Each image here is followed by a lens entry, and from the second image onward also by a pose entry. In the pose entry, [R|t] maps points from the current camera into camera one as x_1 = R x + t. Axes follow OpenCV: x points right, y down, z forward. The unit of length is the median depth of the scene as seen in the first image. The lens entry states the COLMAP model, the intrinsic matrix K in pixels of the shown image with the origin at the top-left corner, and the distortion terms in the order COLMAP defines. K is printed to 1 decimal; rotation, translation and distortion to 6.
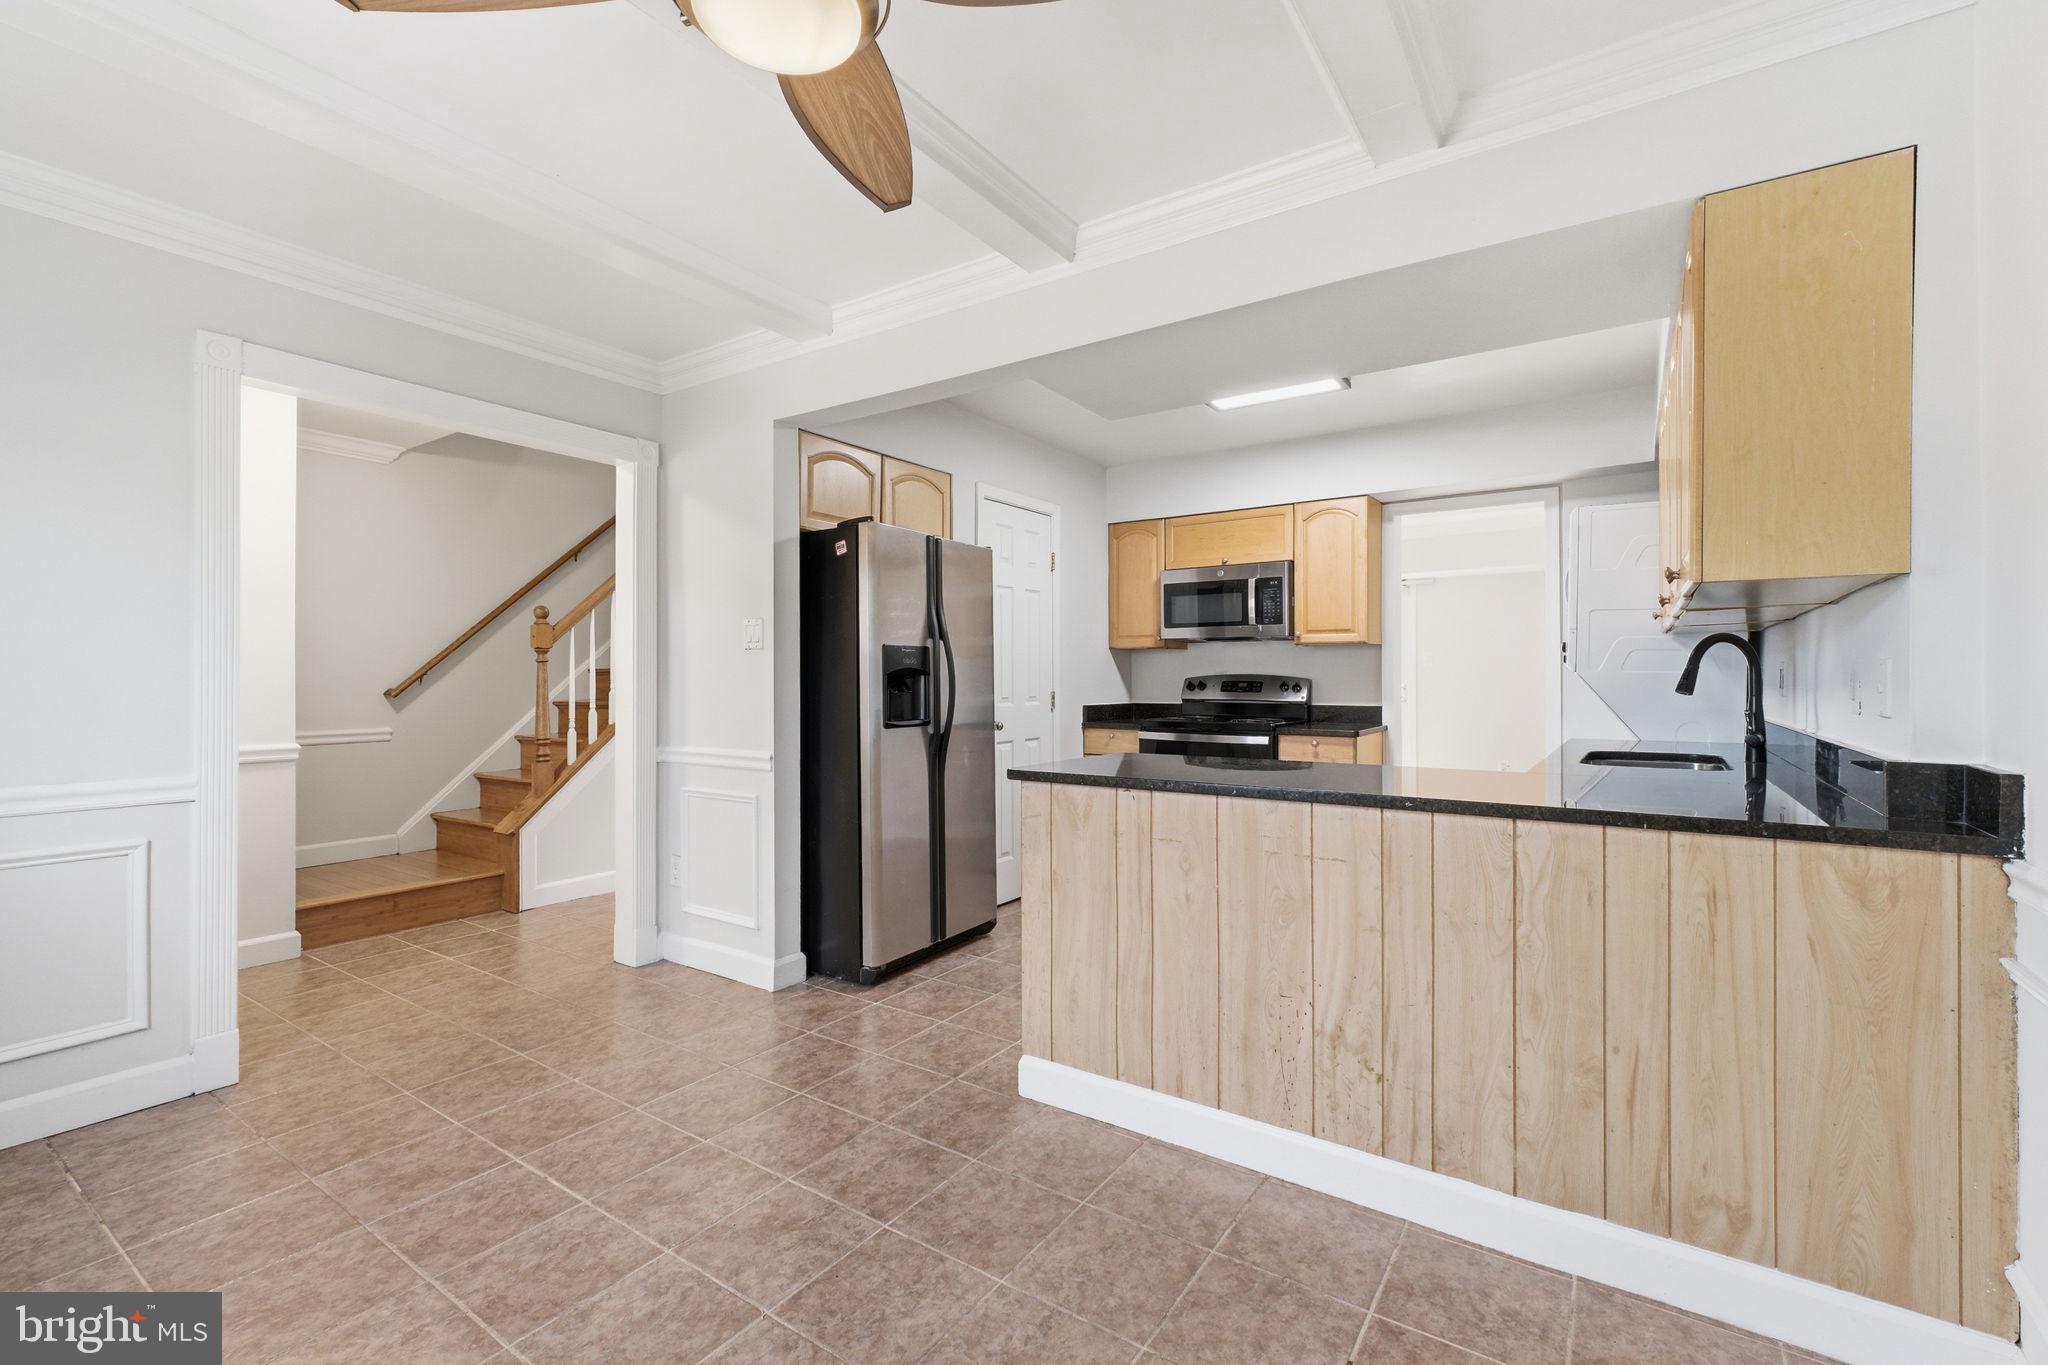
lens RADIAL K [[872.8, 0, 1043.3], [0, 872.8, 679.8], [0, 0, 1]] dist [0.001457, 0.000632]
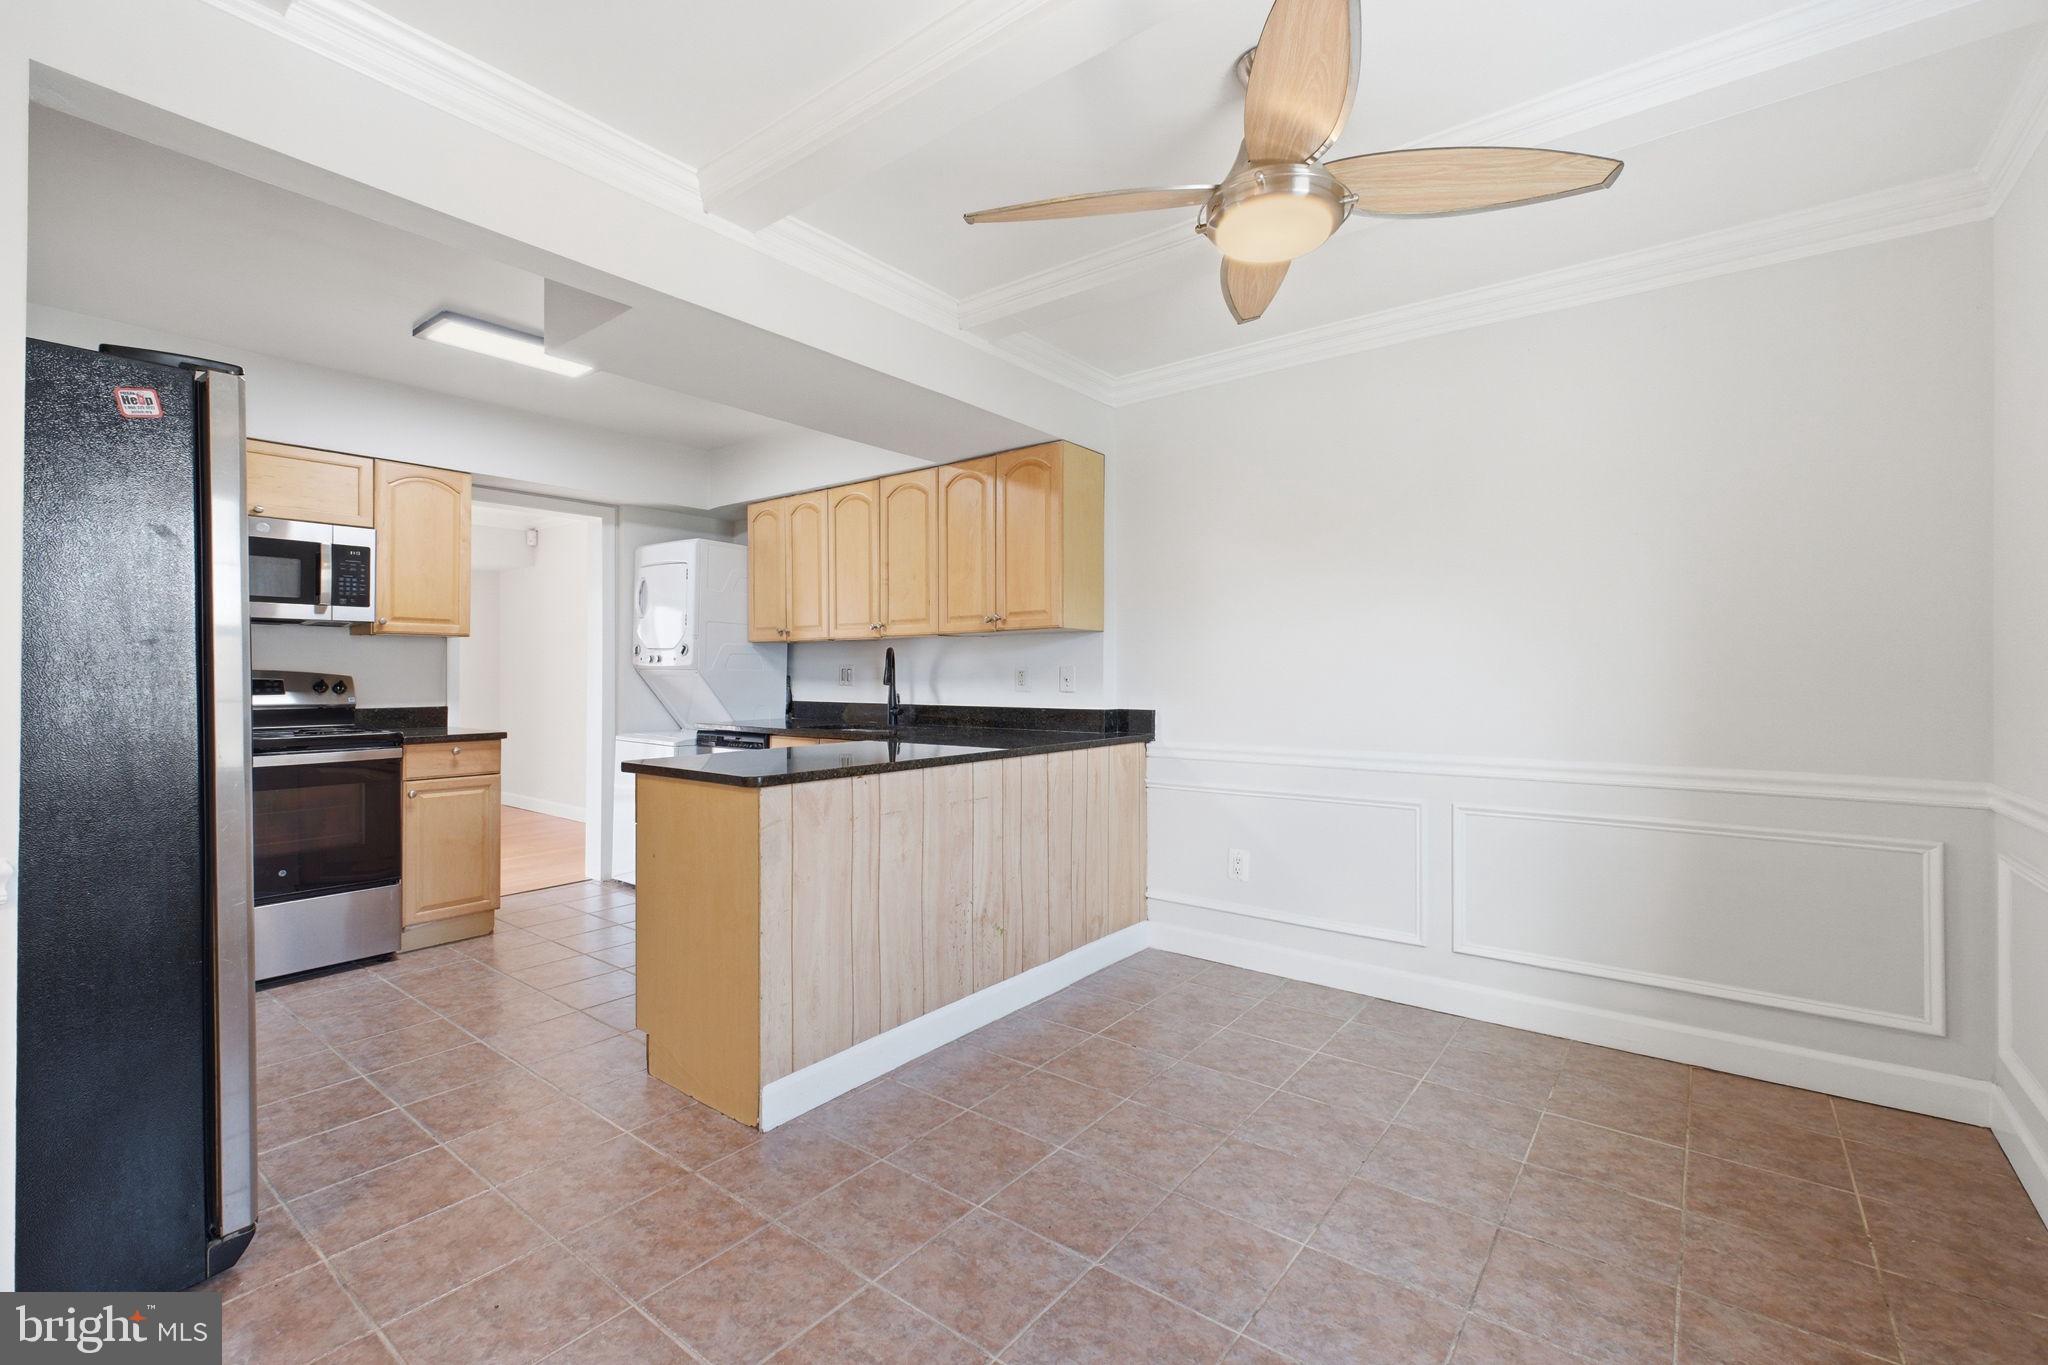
lens RADIAL K [[872.8, 0, 1031.3], [0, 872.8, 670.0], [0, 0, 1]] dist [0.001457, 0.000632]
pose [[0.077635, 0.006247, 0.996962, -1.036834], [0.002483, 0.999976, -0.006460, -0.000246], [-0.996979, 0.002977, 0.077618, 0.735512]]
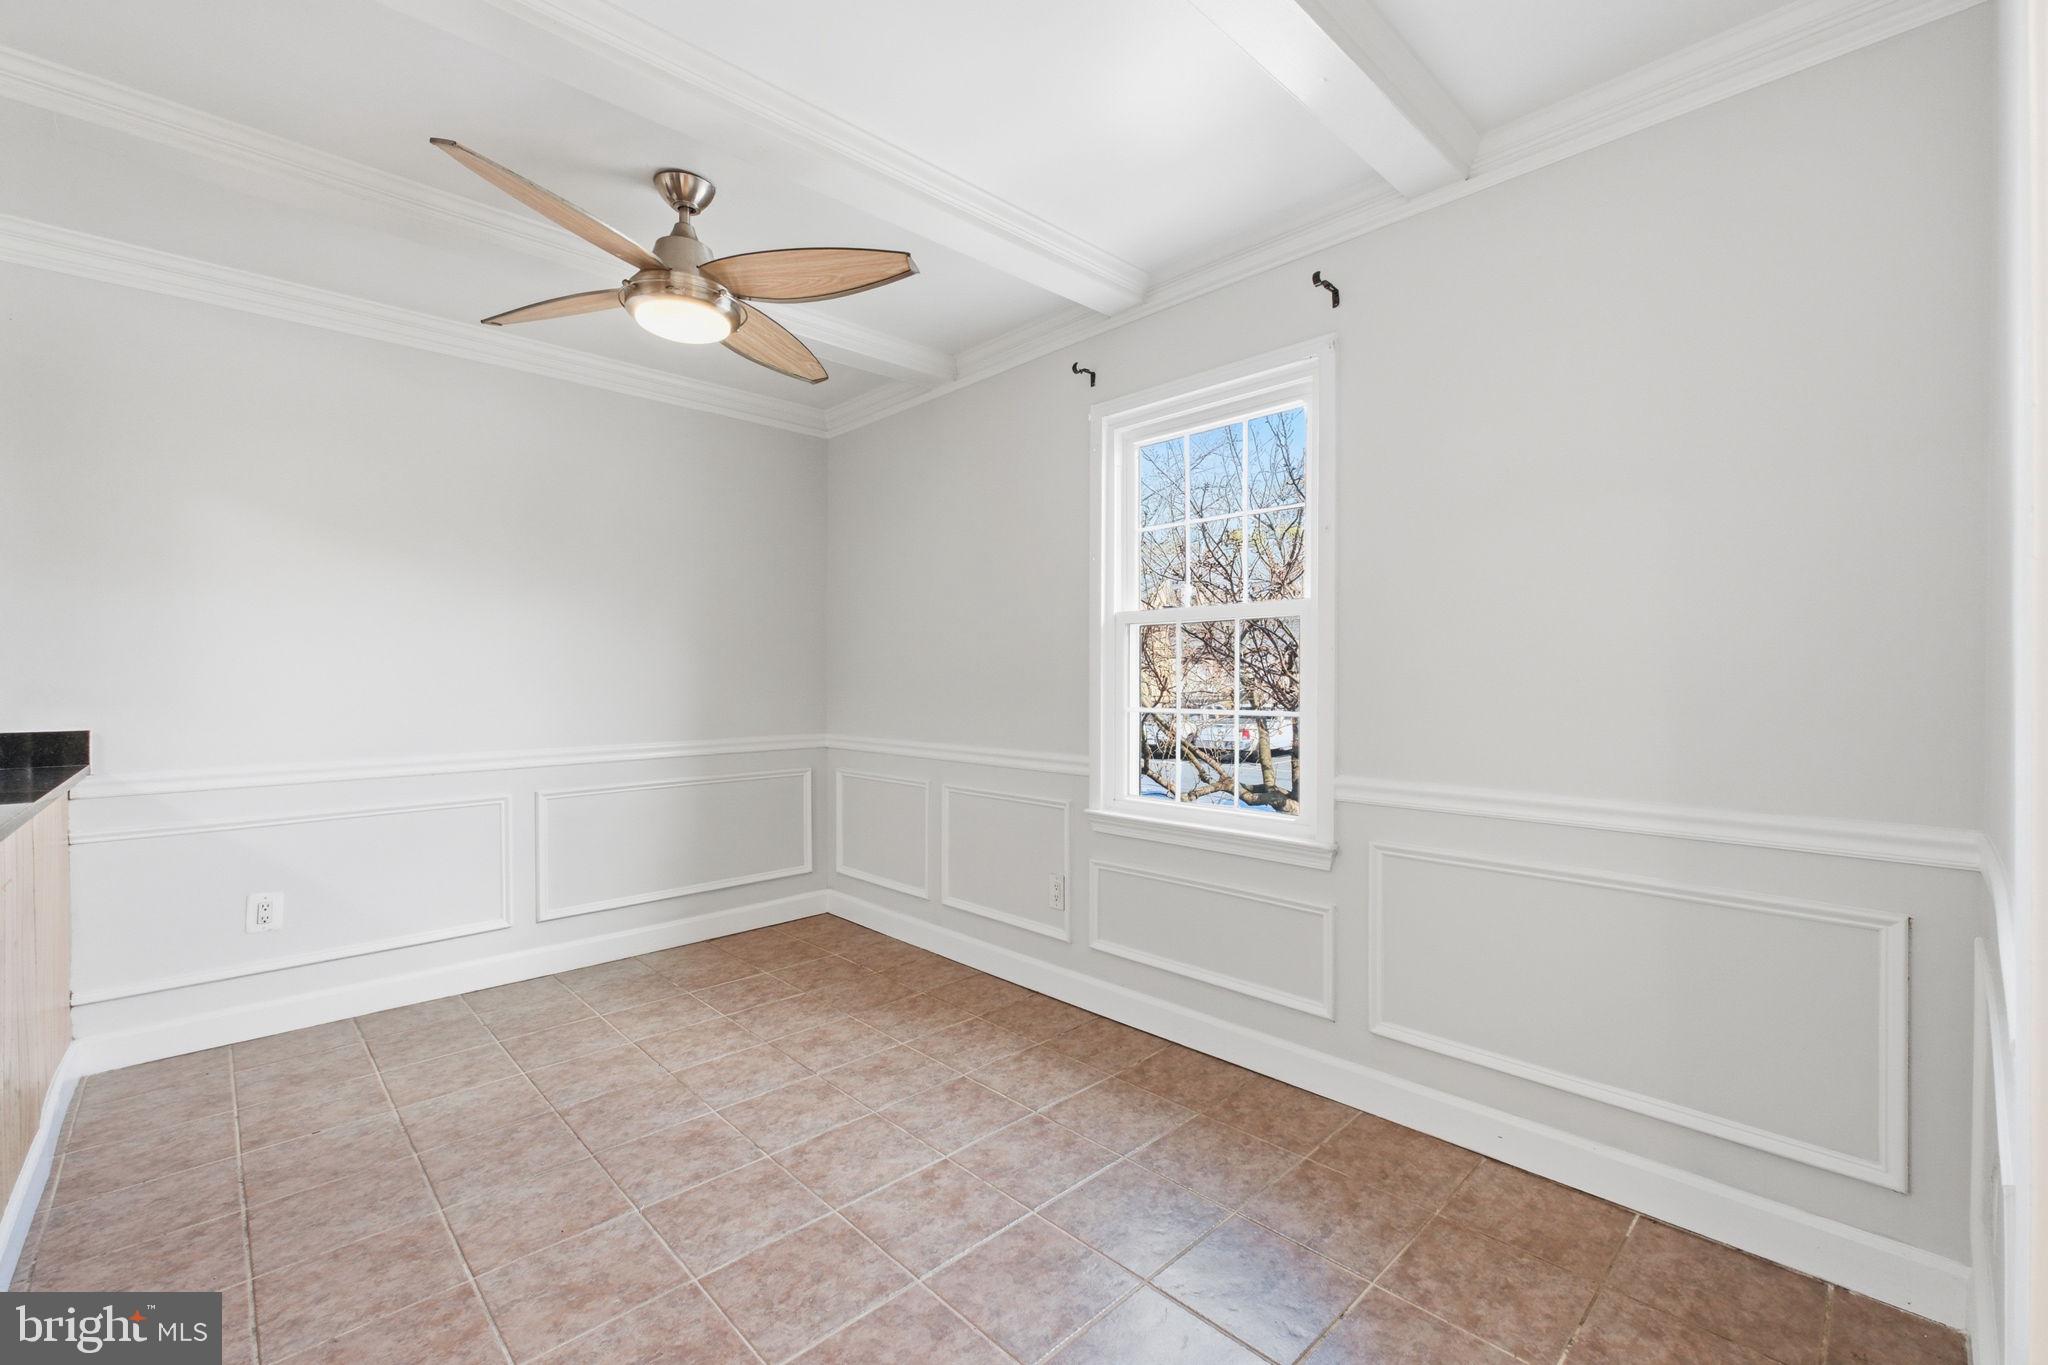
lens RADIAL K [[872.8, 0, 1030.3], [0, 872.8, 674.0], [0, 0, 1]] dist [0.001457, 0.000632]
pose [[-0.974332, 0.006017, 0.225035, -0.818167], [0.005311, 0.999979, -0.003742, 0.003865], [-0.225053, -0.002450, -0.974343, 1.506411]]
